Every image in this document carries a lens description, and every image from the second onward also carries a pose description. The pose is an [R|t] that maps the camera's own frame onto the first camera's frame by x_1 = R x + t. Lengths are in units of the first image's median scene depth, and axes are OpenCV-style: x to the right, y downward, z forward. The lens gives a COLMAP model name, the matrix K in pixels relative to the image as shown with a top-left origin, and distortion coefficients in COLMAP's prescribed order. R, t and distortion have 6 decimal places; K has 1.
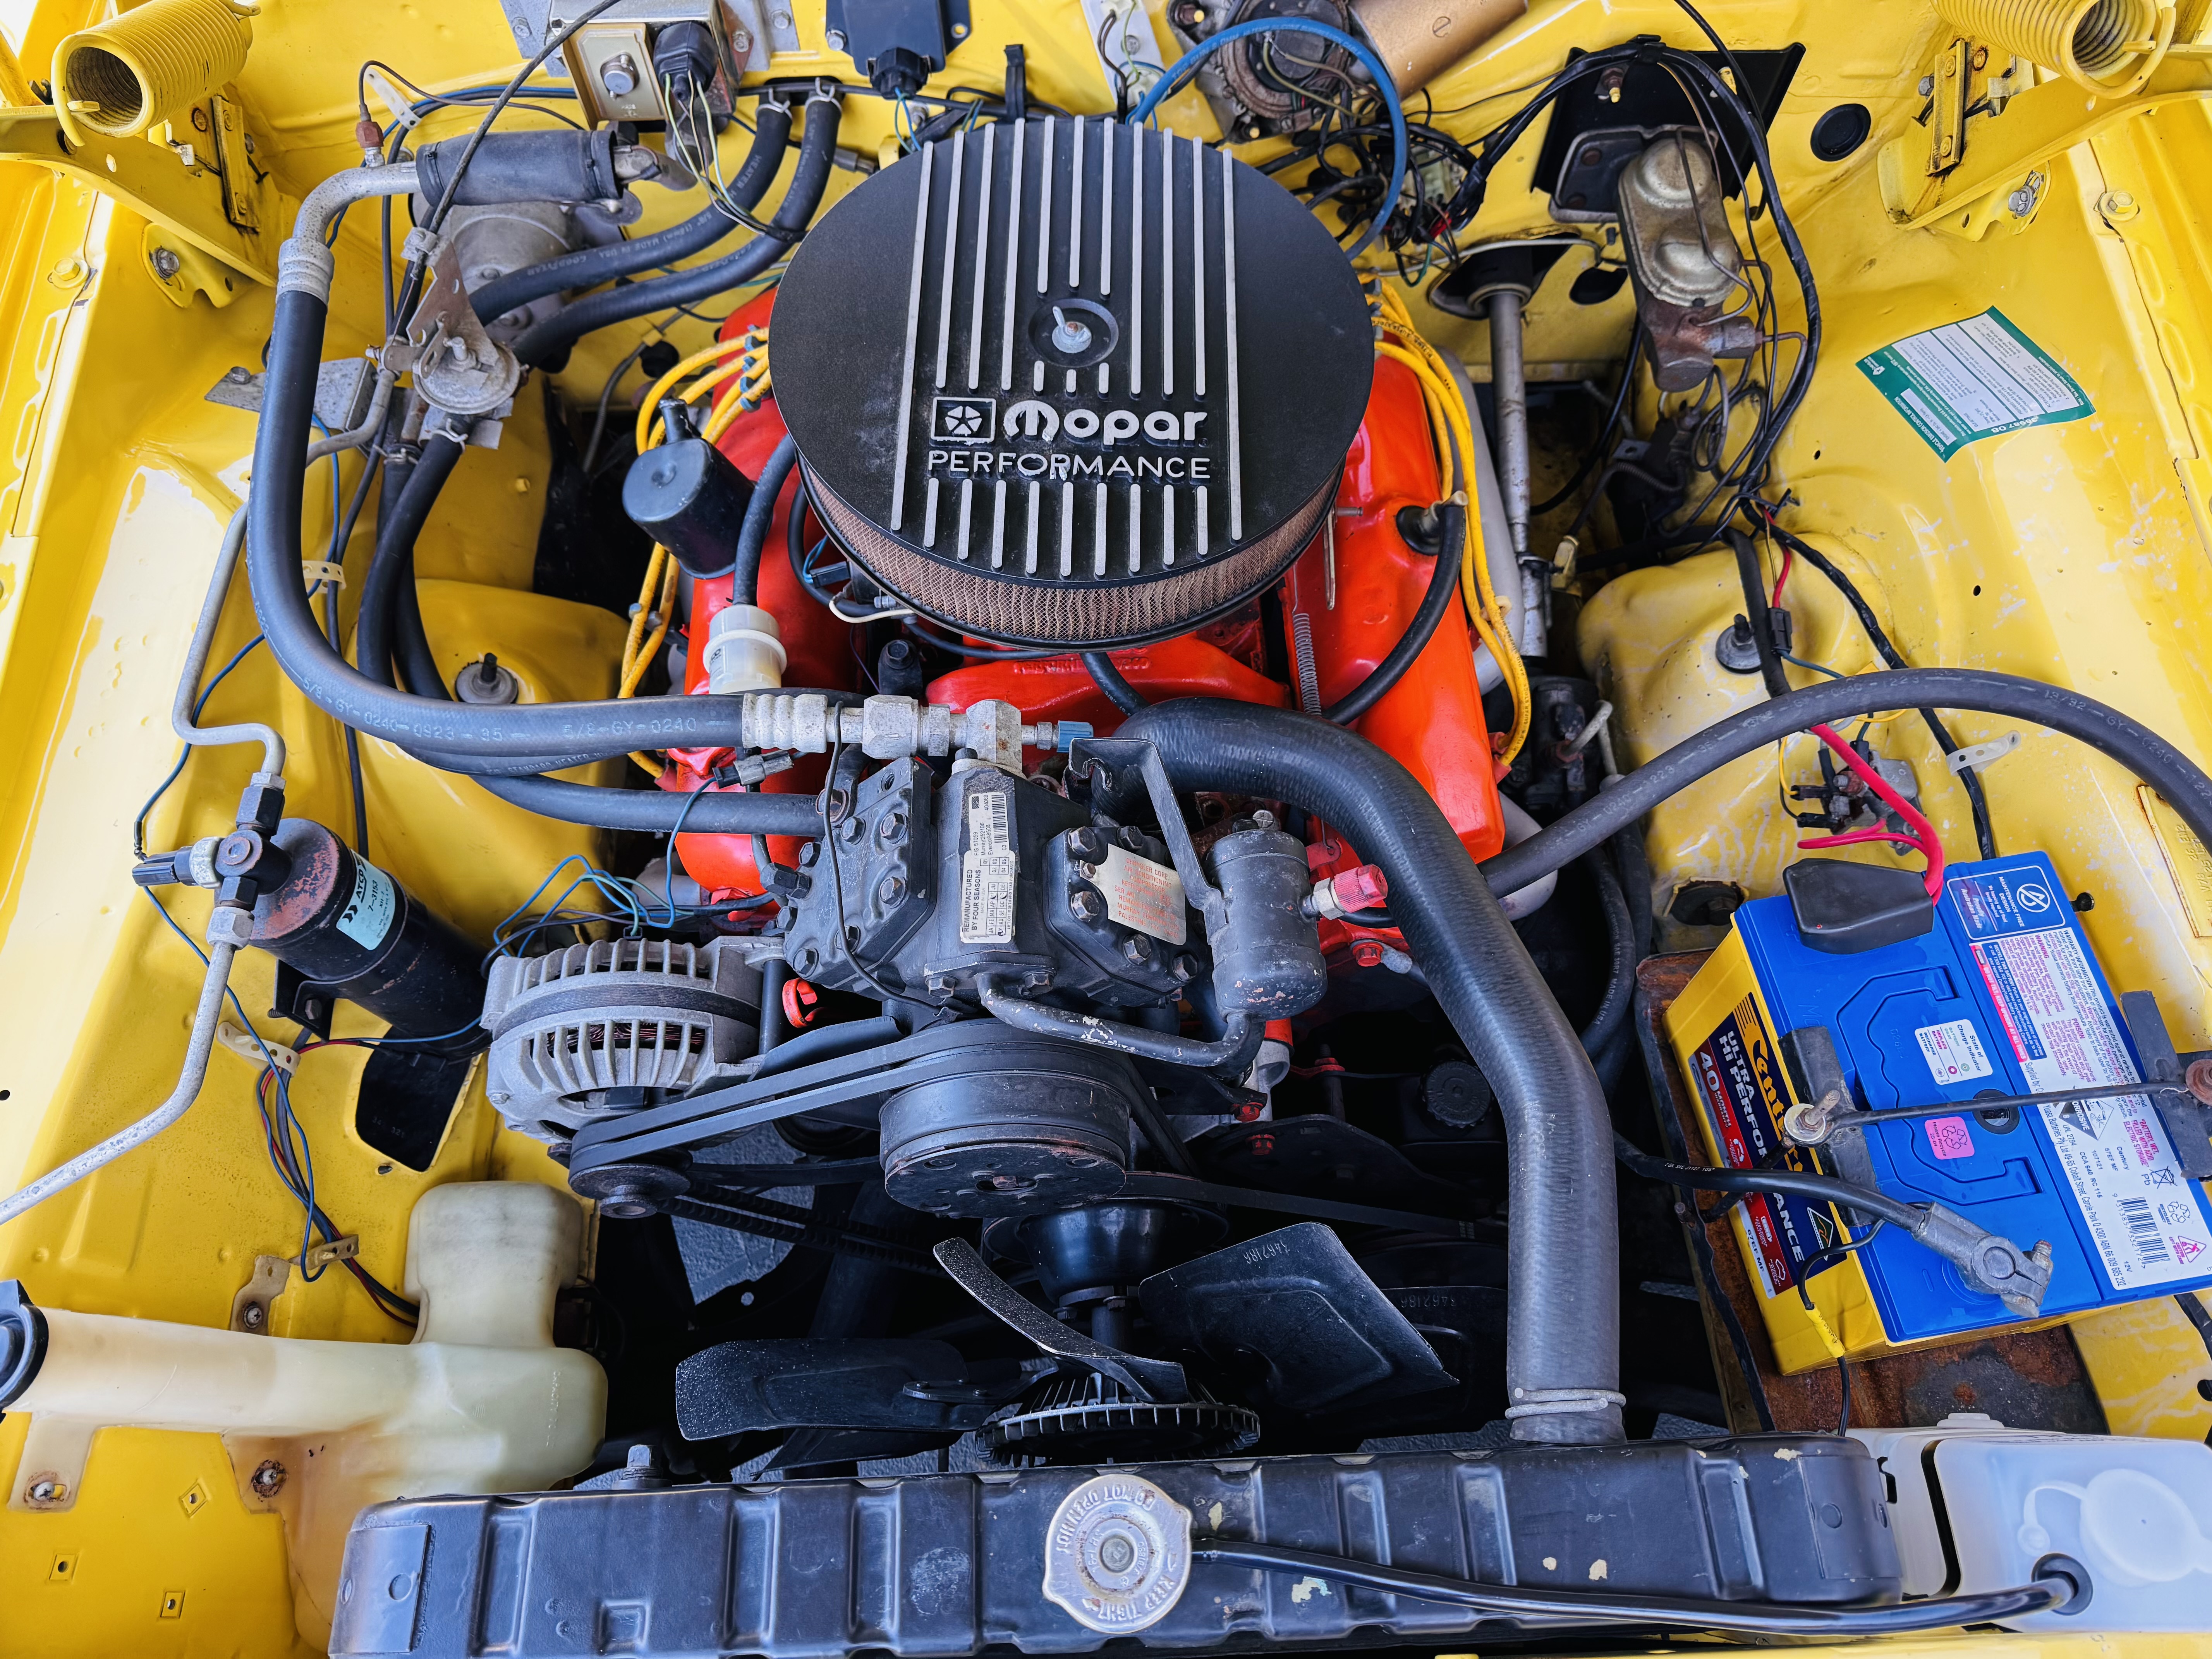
lens RADIAL K [[1599.2, 0, 1113.8], [0, 1599.2, 827.1], [0, 0, 1]] dist [0.011721, -0.017795]
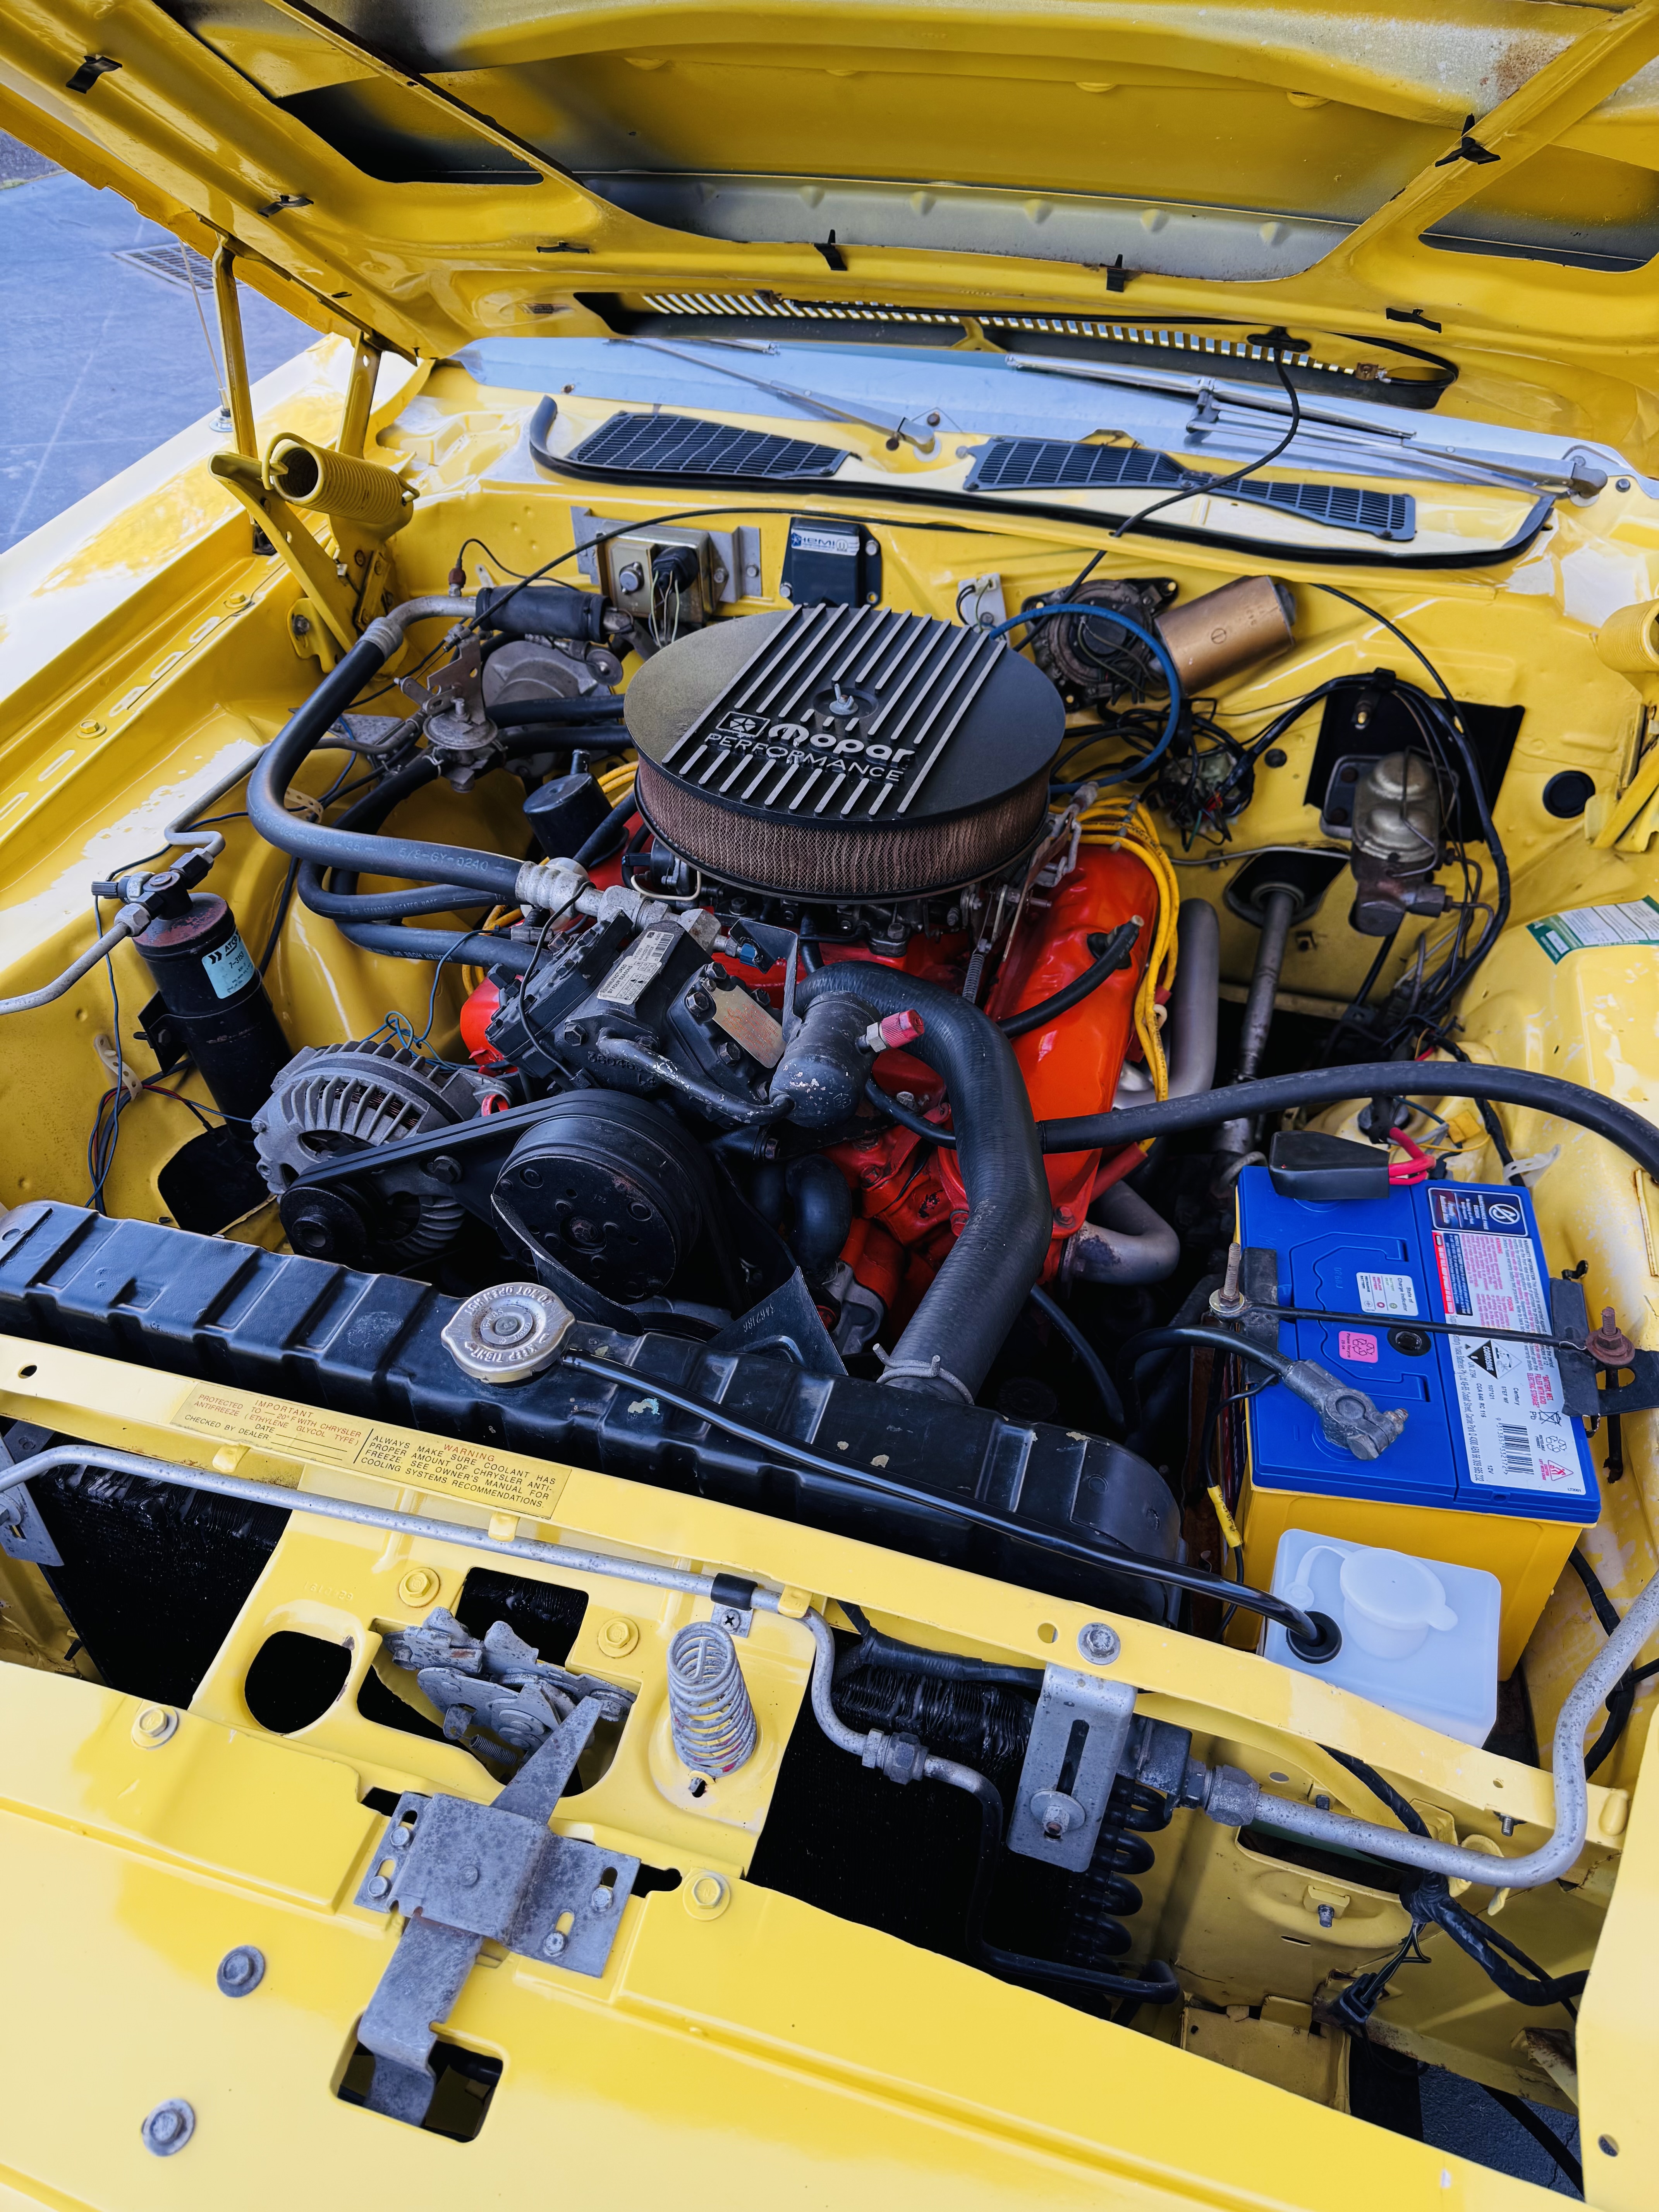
lens RADIAL K [[1599.2, 0, 825.6], [0, 1599.2, 1109.8], [0, 0, 1]] dist [0.011721, -0.017795]
pose [[0.947641, 0.210457, -0.240176, 0.362267], [-0.285311, 0.895814, -0.340757, 0.475931], [0.143438, 0.391440, 0.908955, -0.111514]]
